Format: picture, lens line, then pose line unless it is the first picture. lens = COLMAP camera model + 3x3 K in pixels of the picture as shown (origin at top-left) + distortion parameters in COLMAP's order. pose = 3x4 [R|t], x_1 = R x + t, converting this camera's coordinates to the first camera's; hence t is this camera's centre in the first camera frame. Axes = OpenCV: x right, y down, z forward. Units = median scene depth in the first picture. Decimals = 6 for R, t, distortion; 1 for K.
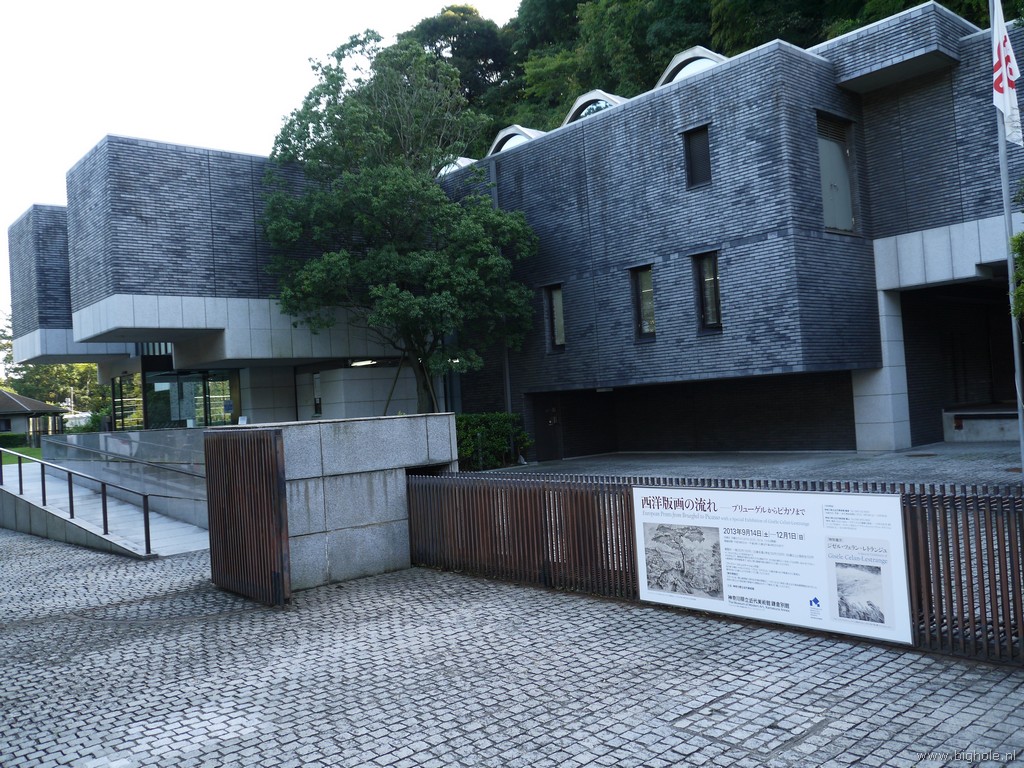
lens RADIAL K [[877.7, 0, 512.0], [0, 877.7, 384.0], [0, 0, 1]] dist [-0.047026, 0.005844]
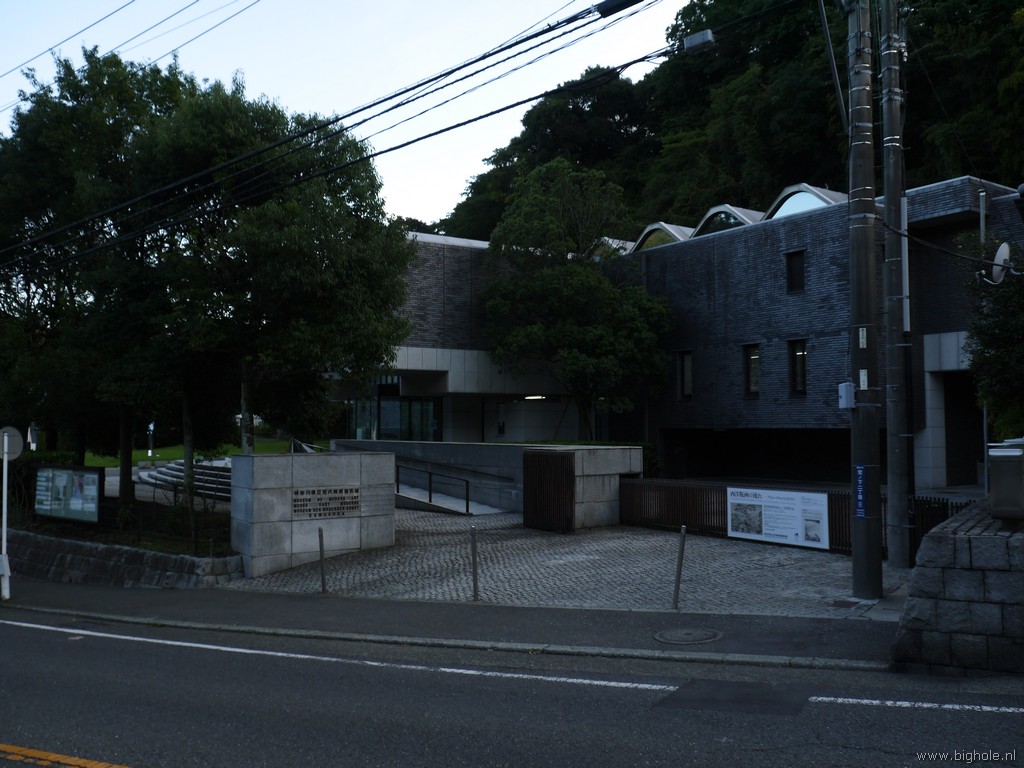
lens RADIAL K [[920.4, 0, 512.0], [0, 920.4, 384.0], [0, 0, 1]] dist [-0.005184, -0.002082]
pose [[0.992274, 0.053198, -0.112077, -0.063755], [-0.054997, 0.998402, -0.013019, -0.030822], [0.111206, 0.019082, 0.993614, -0.502004]]
